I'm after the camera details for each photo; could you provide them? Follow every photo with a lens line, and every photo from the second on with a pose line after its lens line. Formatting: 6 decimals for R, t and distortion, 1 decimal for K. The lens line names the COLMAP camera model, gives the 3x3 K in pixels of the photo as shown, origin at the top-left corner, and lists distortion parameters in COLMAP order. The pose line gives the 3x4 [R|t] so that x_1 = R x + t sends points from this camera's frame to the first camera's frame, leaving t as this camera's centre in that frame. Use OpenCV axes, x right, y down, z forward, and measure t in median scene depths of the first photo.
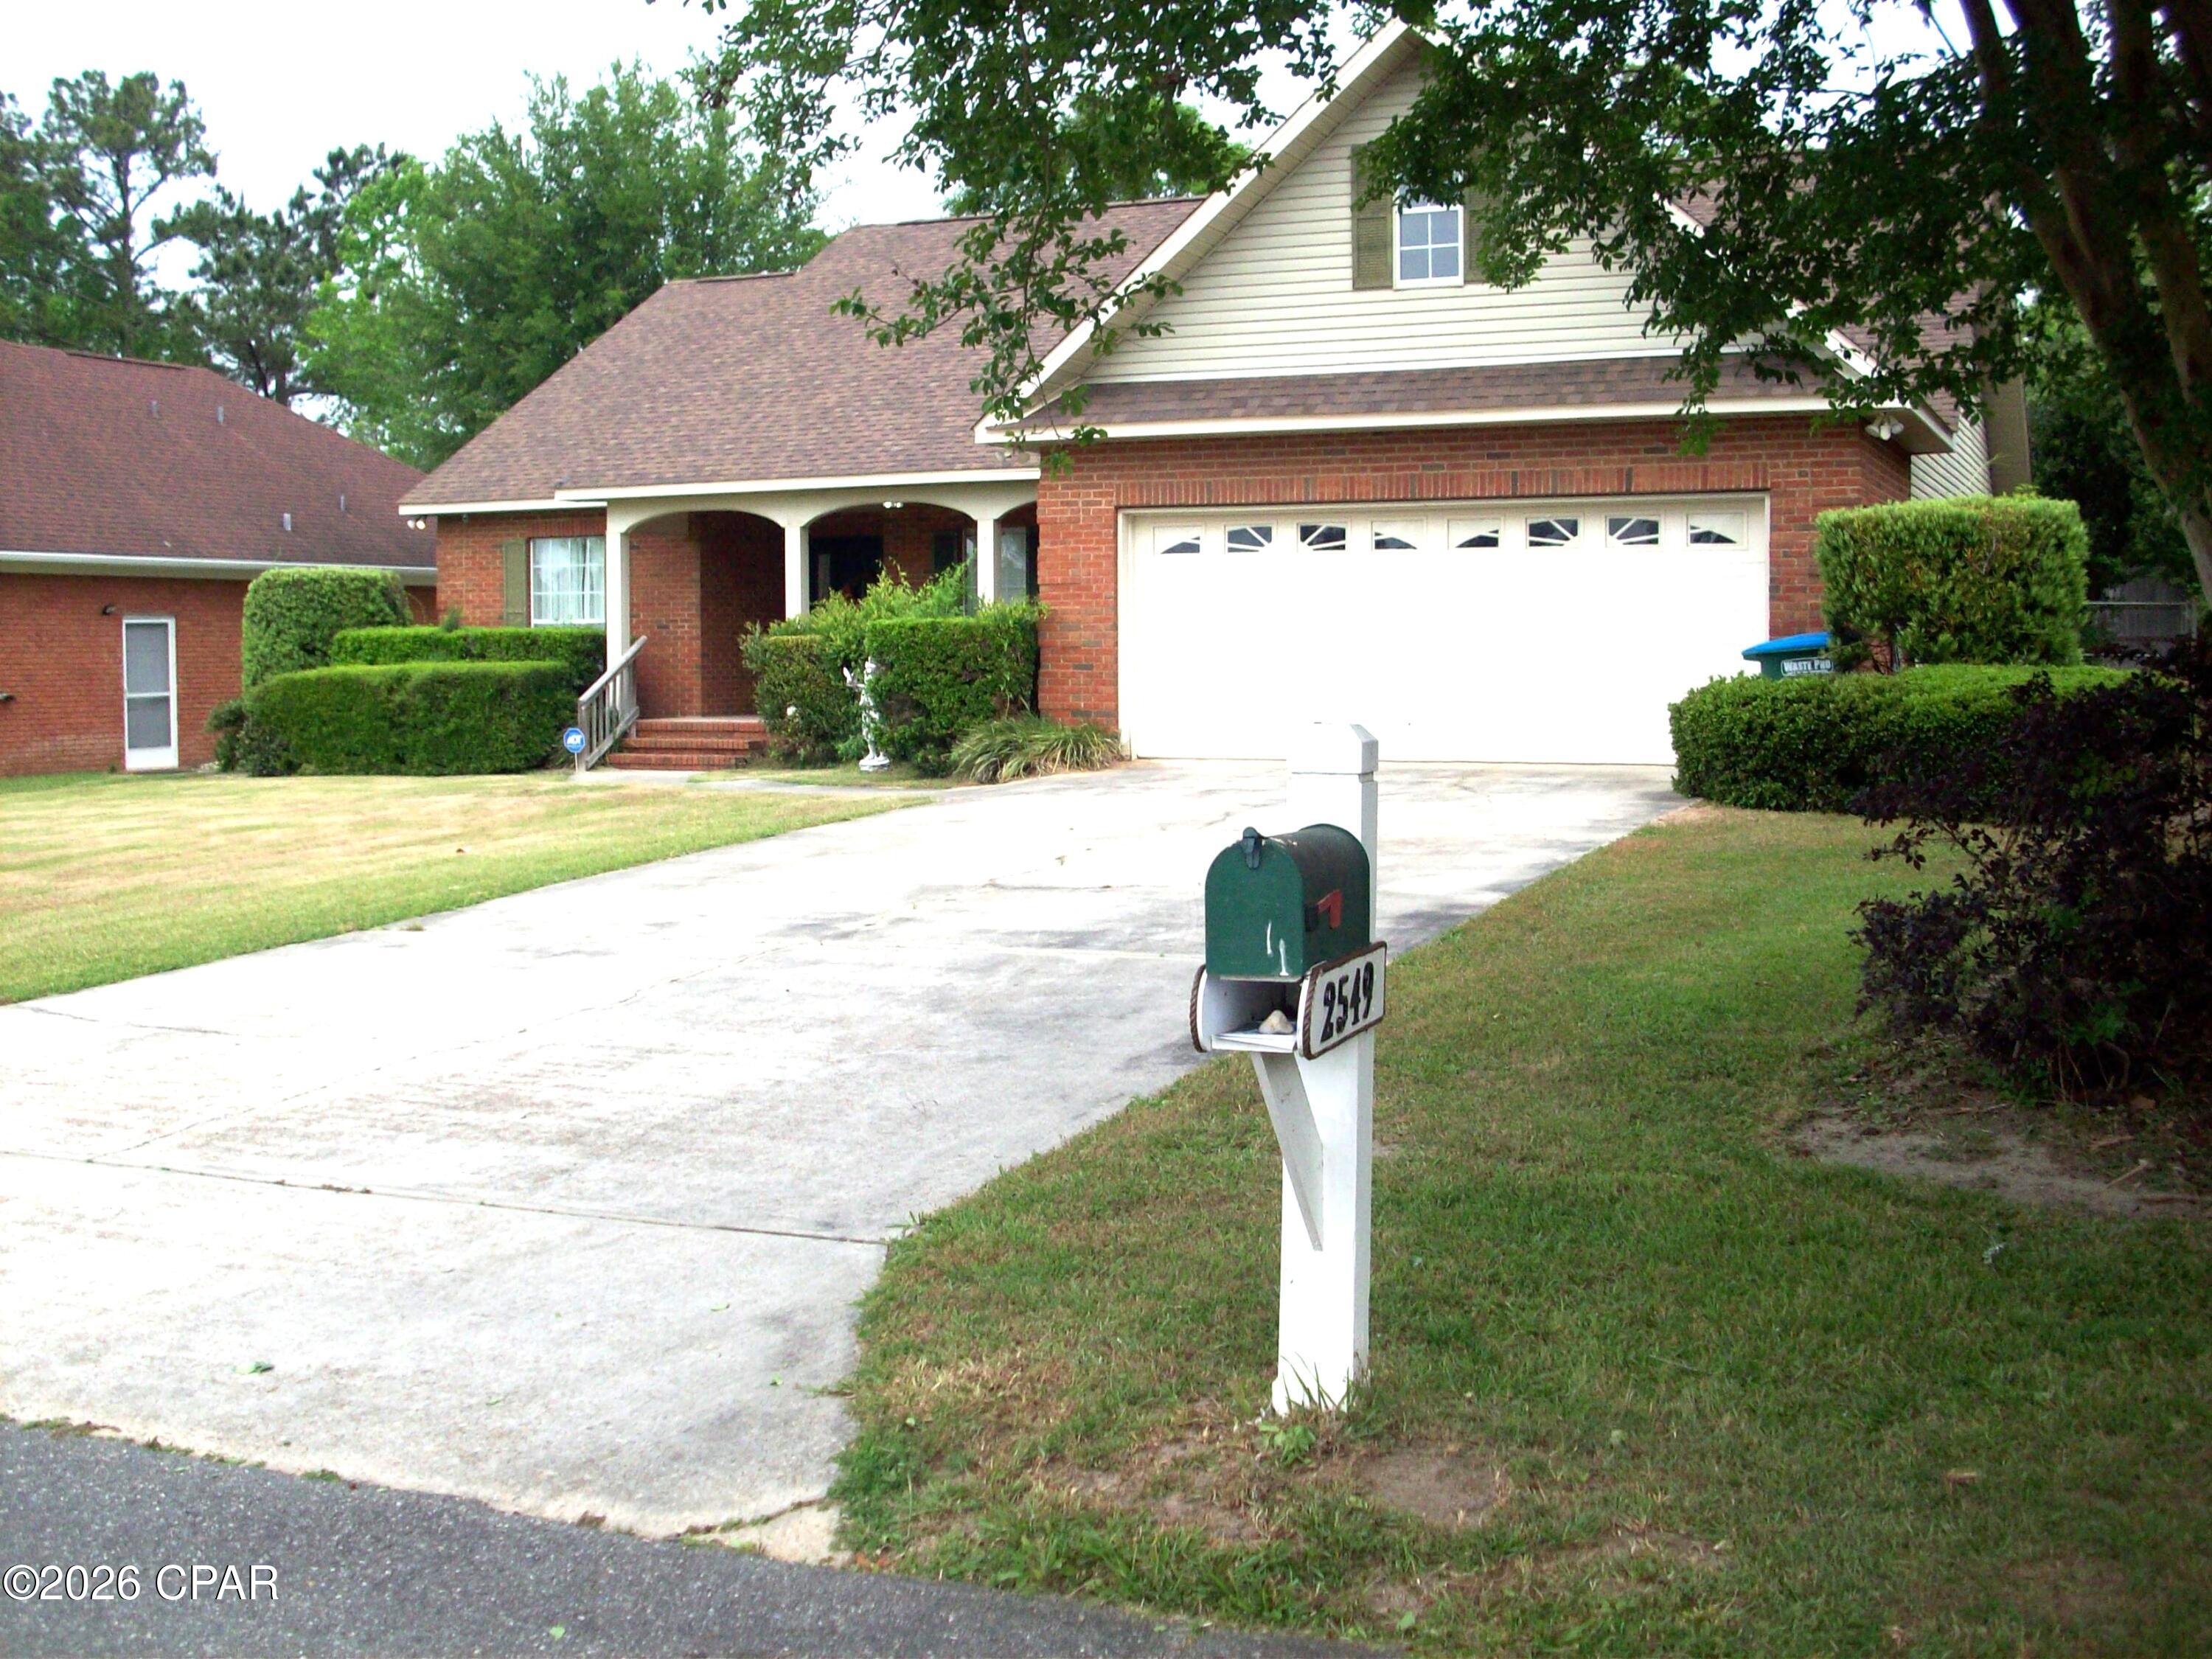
lens RADIAL K [[2431.4, 0, 1105.5], [0, 2431.4, 778.8], [0, 0, 1]] dist [-0.123501, -0.007436]
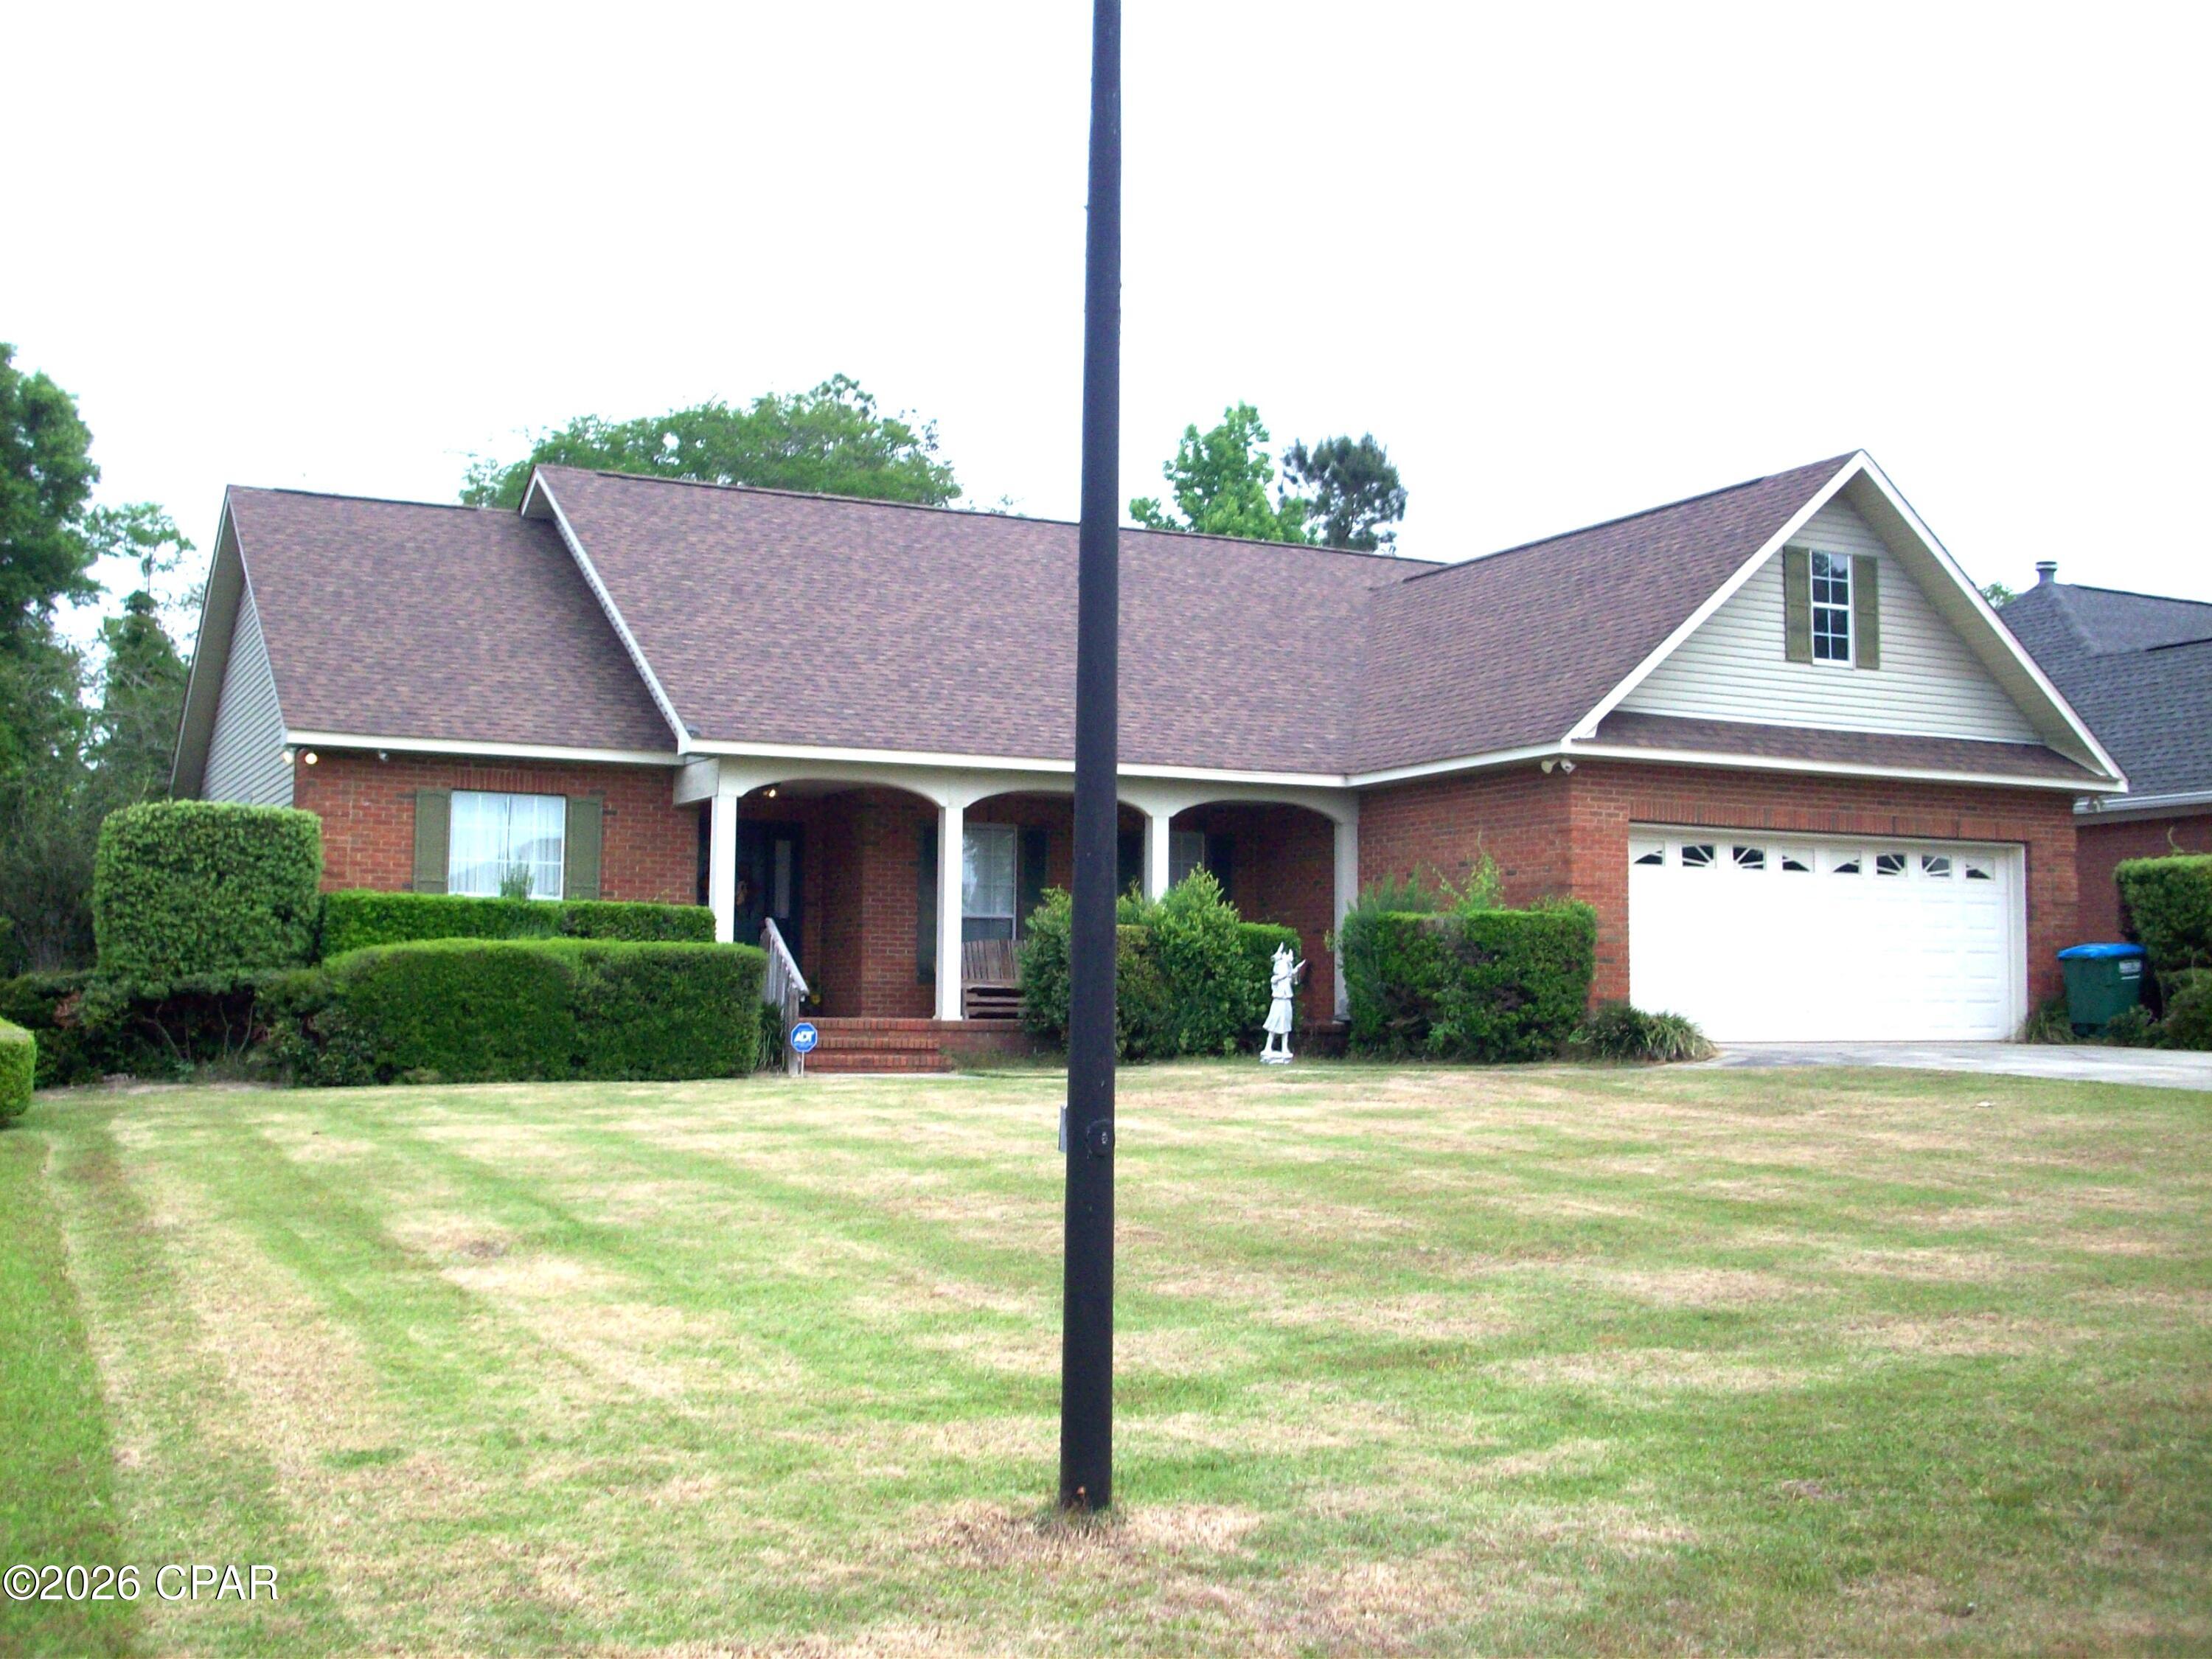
lens RADIAL K [[2431.4, 0, 1105.5], [0, 2431.4, 778.8], [0, 0, 1]] dist [-0.123501, -0.007436]
pose [[0.642366, 0.084515, 0.761724, -0.958515], [0.026574, 0.990847, -0.132347, 0.011306], [-0.765937, 0.105257, 0.634240, 0.442407]]
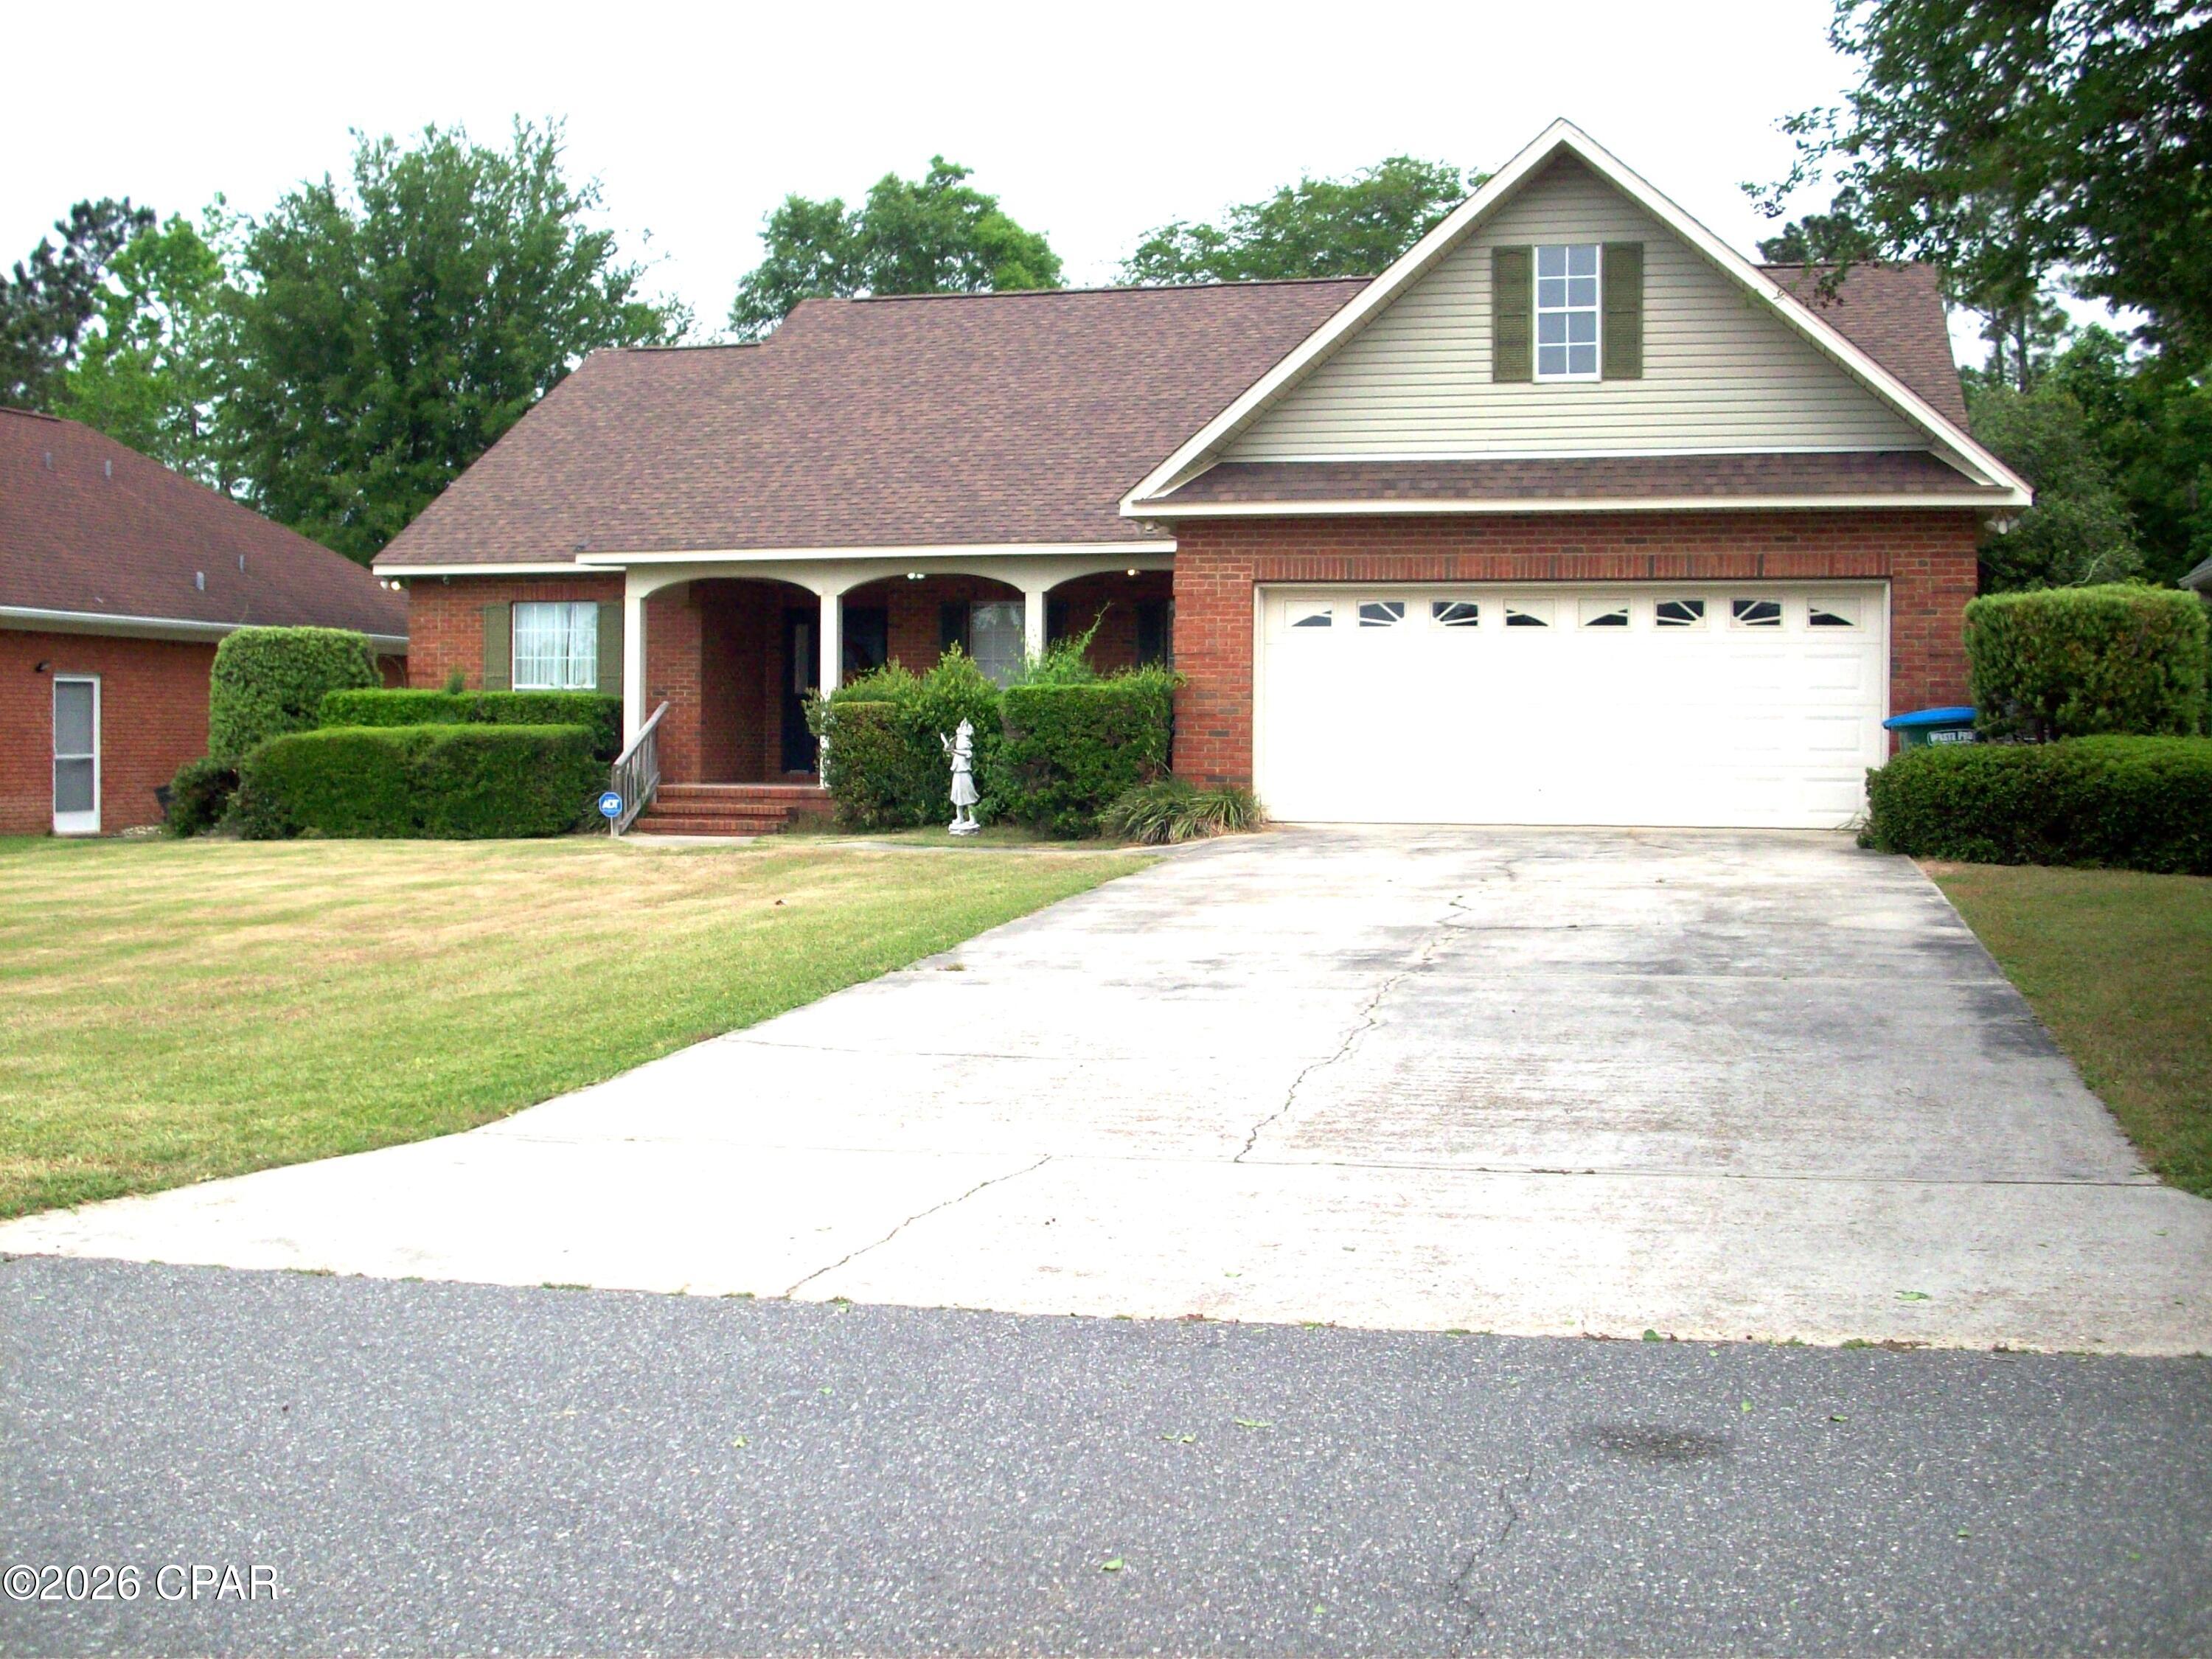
lens RADIAL K [[2431.4, 0, 1105.5], [0, 2431.4, 778.8], [0, 0, 1]] dist [-0.123501, -0.007436]
pose [[0.986827, 0.008659, 0.161548, -0.213898], [-0.002864, 0.999345, -0.036065, 0.010340], [-0.161755, 0.035127, 0.986206, -0.015260]]
